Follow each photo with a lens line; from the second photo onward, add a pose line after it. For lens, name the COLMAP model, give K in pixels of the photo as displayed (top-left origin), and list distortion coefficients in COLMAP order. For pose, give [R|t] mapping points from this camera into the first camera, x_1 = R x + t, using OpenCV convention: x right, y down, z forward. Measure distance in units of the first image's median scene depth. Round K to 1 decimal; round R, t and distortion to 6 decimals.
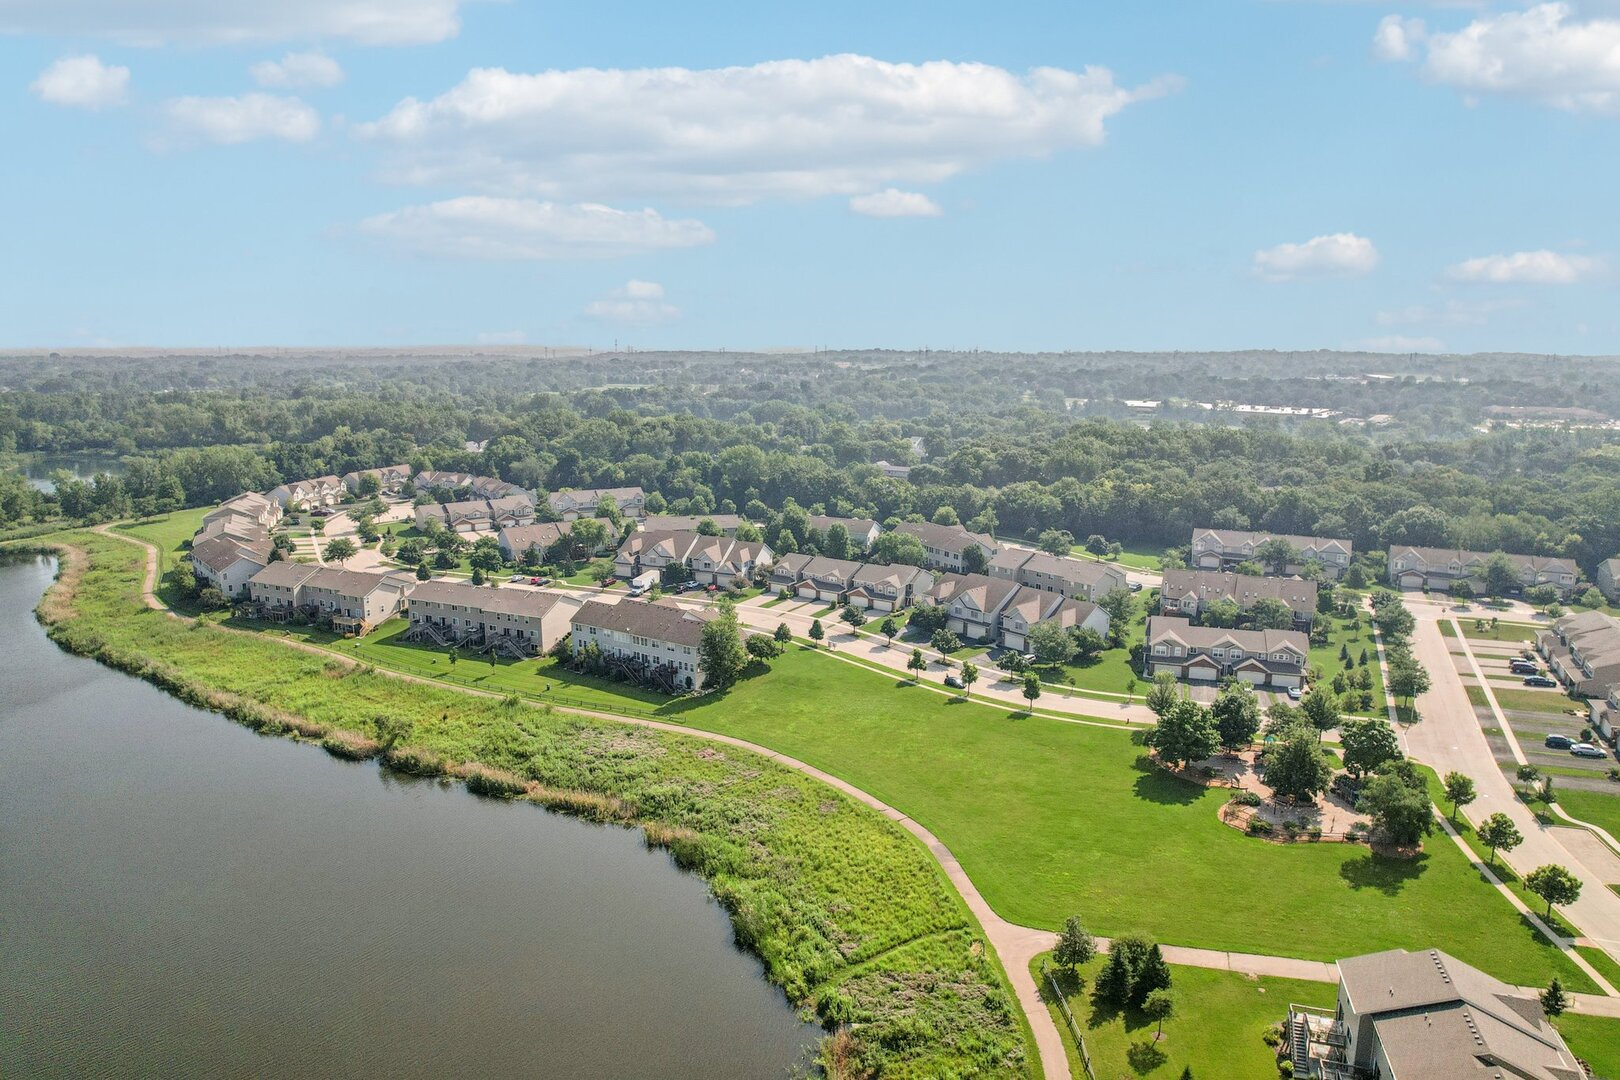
lens RADIAL K [[1044.7, 0, 815.9], [0, 1044.7, 532.7], [0, 0, 1]] dist [-0.075349, 0.064044]
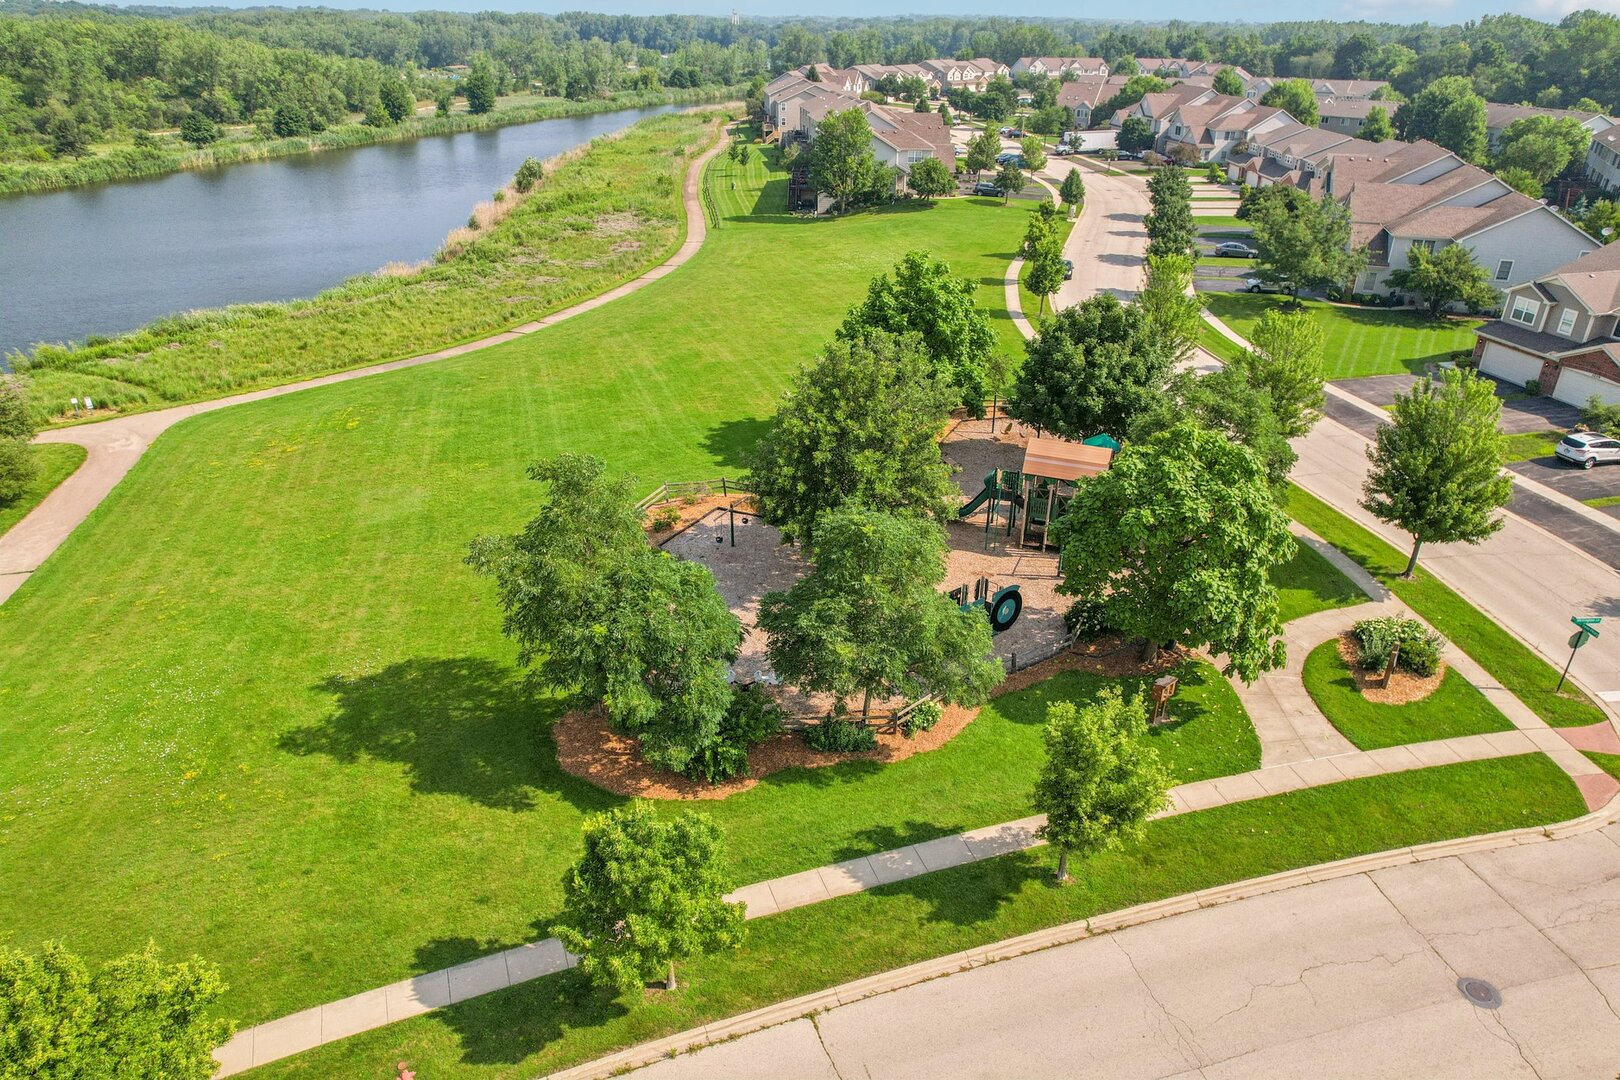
lens RADIAL K [[1044.7, 0, 815.9], [0, 1044.7, 532.7], [0, 0, 1]] dist [-0.075349, 0.064044]
pose [[0.509487, 0.381970, -0.771053, 0.547464], [-0.159728, 0.922483, 0.351443, 0.104864], [0.845524, -0.055897, 0.531004, 0.624389]]
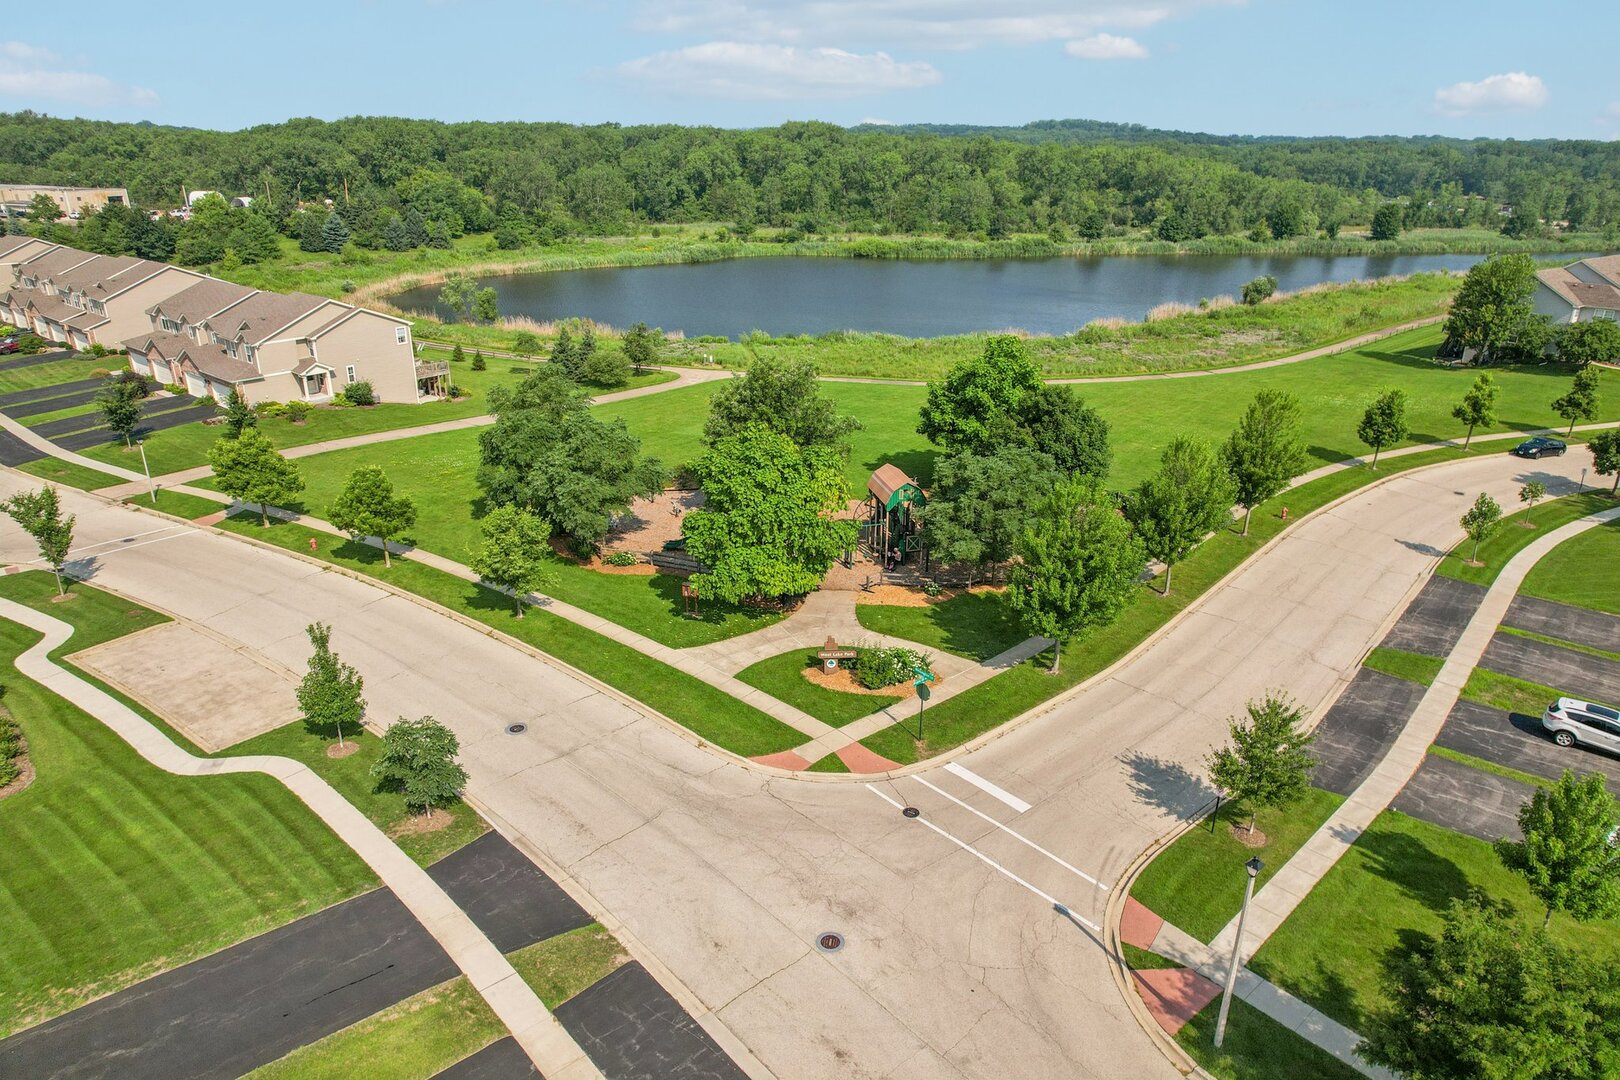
lens RADIAL K [[1042.4, 0, 810.0], [0, 1042.4, 540.0], [0, 0, 1]] dist [-0.048792, 0.000825]
pose [[-0.409569, 0.322824, -0.853251, 0.668542], [-0.175546, 0.889928, 0.420964, 0.051420], [0.895230, 0.322199, -0.307817, 0.894576]]
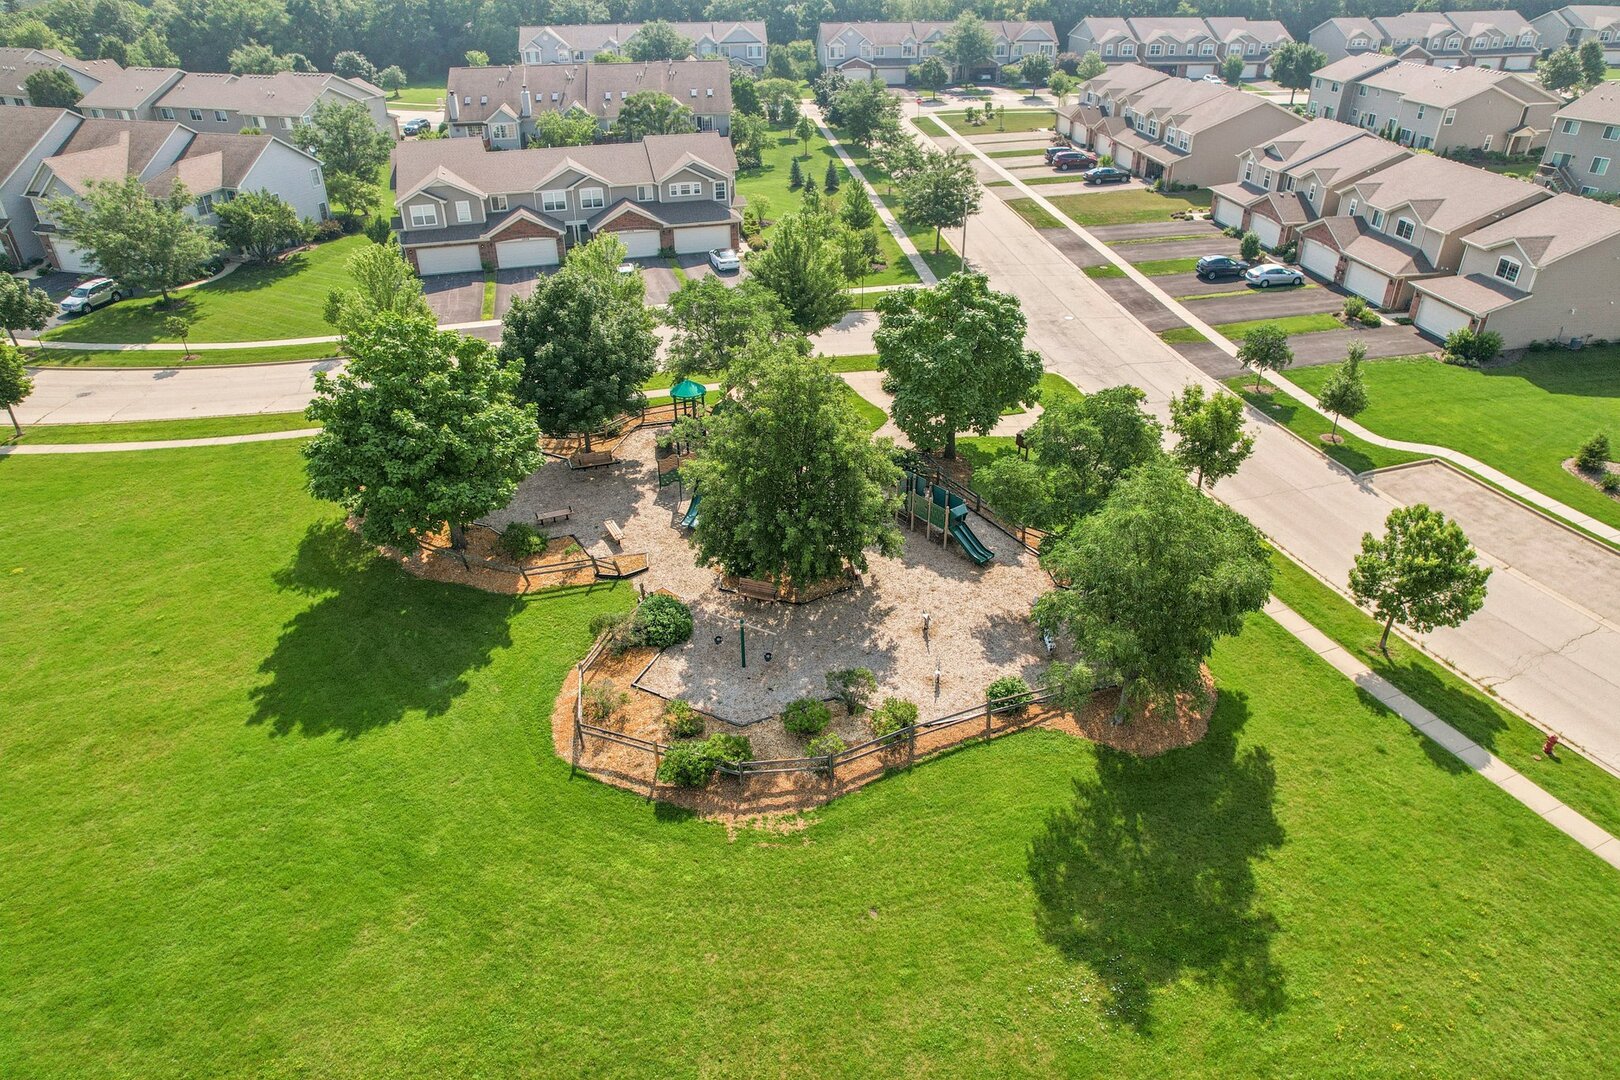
lens RADIAL K [[1044.7, 0, 815.9], [0, 1044.7, 532.7], [0, 0, 1]] dist [-0.075349, 0.064044]
pose [[0.846420, -0.278261, 0.454031, 0.256223], [0.107082, 0.924137, 0.366749, 0.102222], [-0.521639, -0.261805, 0.812004, 0.572680]]
